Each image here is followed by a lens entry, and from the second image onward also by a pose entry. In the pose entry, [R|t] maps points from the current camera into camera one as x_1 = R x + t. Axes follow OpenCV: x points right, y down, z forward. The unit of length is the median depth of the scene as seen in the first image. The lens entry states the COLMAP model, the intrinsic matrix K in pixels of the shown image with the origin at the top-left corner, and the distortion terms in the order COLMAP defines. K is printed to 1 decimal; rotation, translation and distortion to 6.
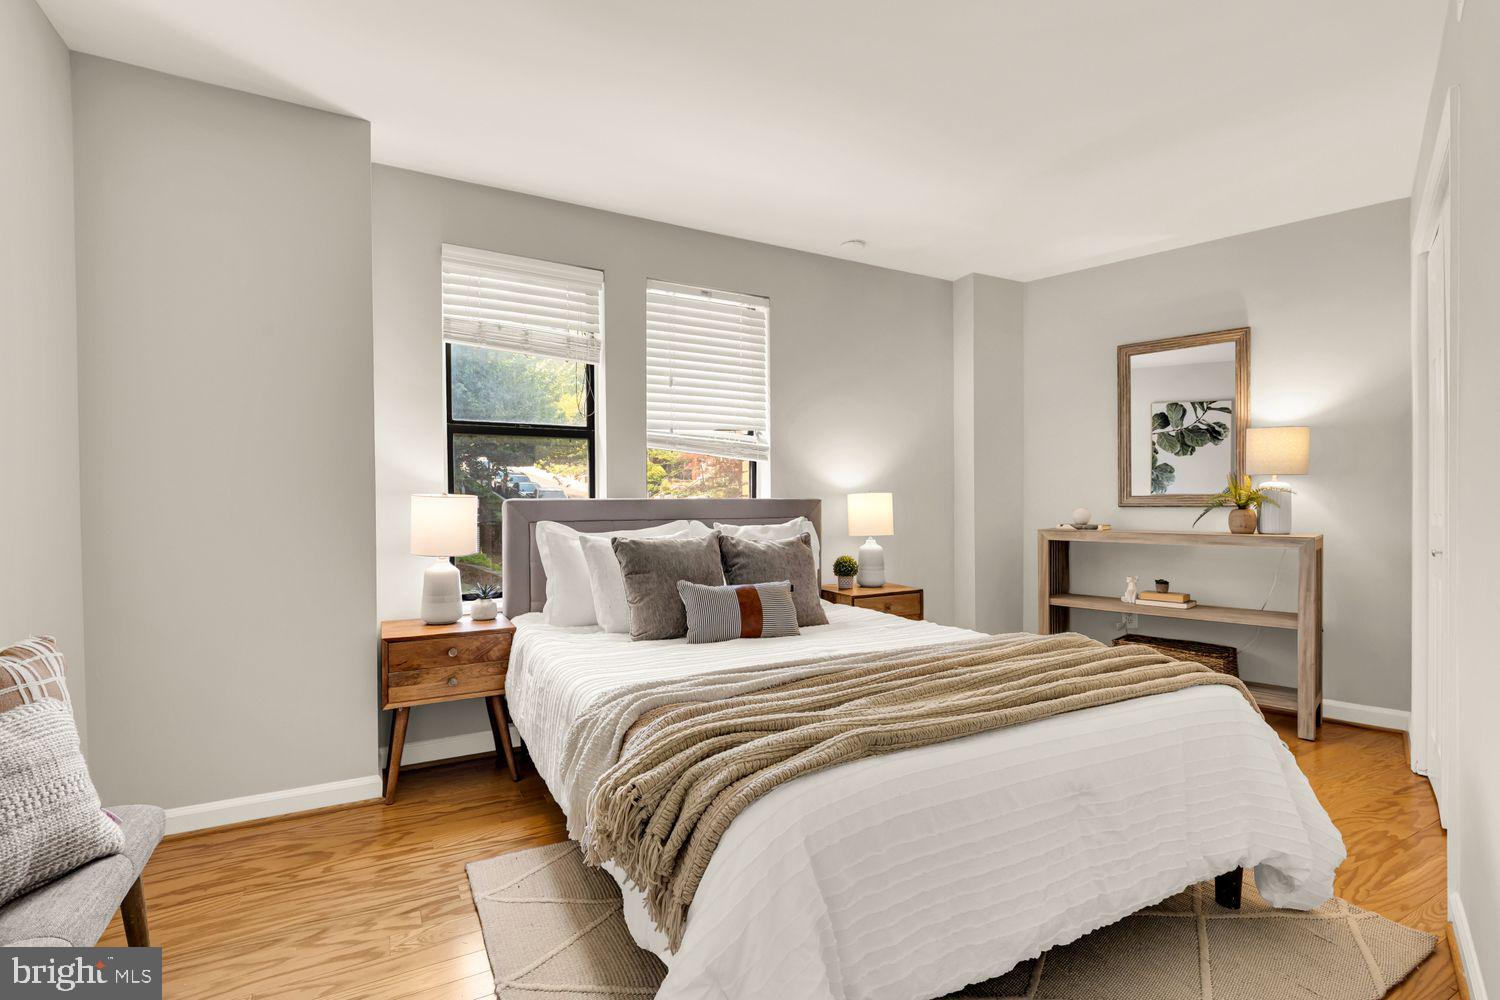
lens RADIAL K [[673.0, 0, 751.2], [0, 673.0, 493.9], [0, 0, 1]] dist [0.002606, -0.000015]
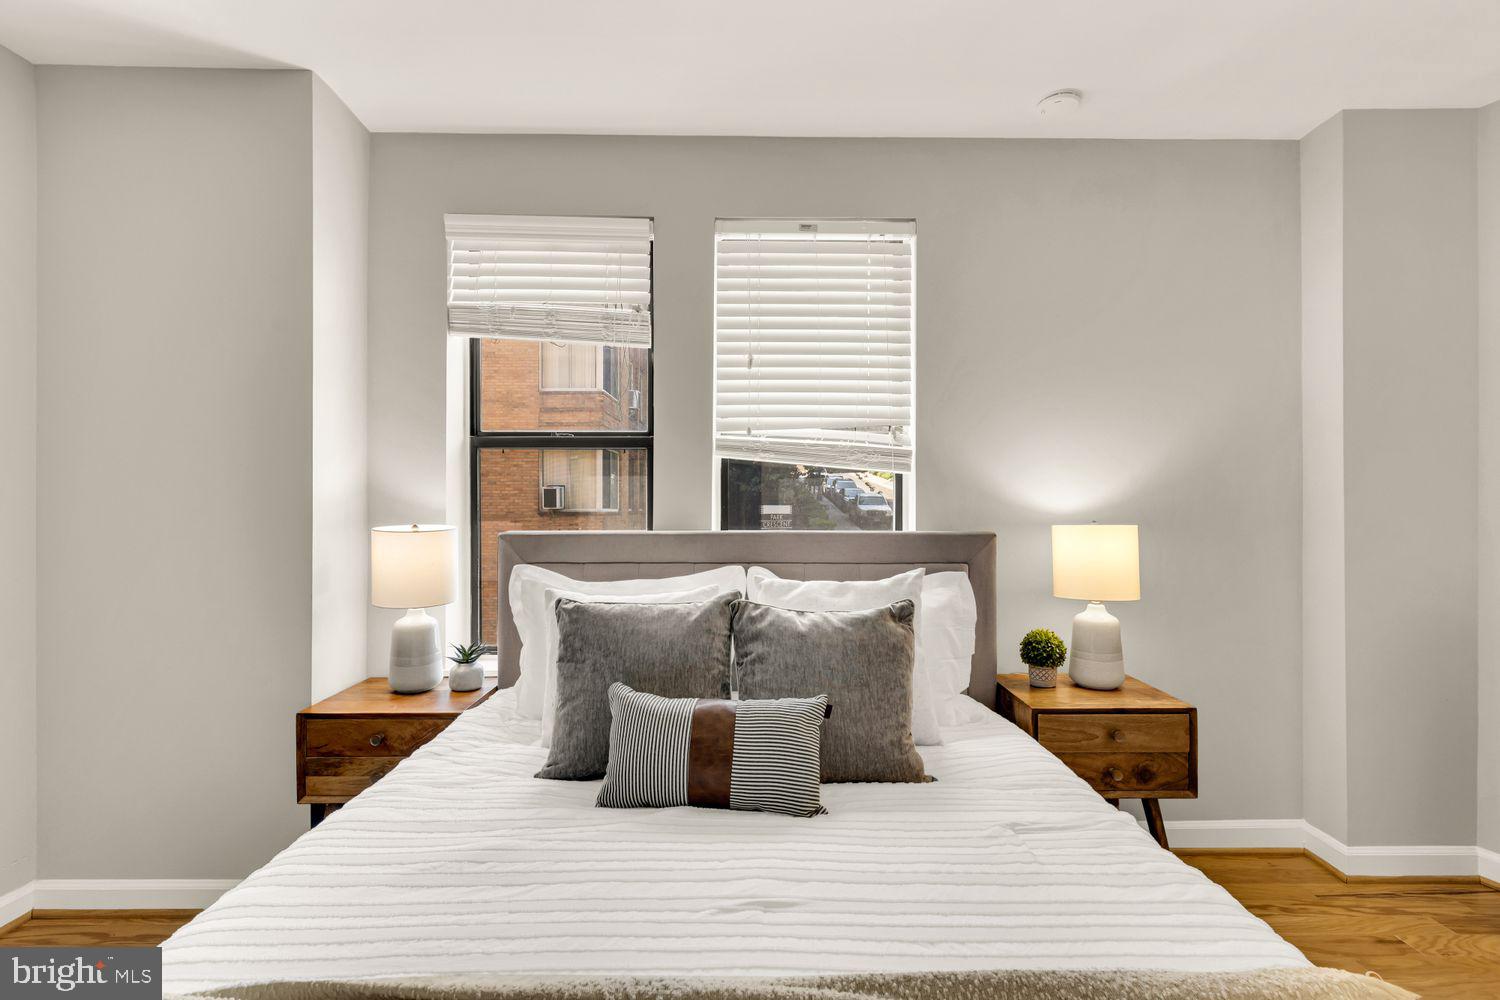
lens RADIAL K [[673.0, 0, 751.2], [0, 673.0, 493.9], [0, 0, 1]] dist [0.002606, -0.000015]
pose [[0.883406, -0.003216, -0.468598, 0.209583], [-0.000152, 0.999974, -0.007150, -0.025596], [0.468609, 0.006387, 0.883383, 0.393156]]
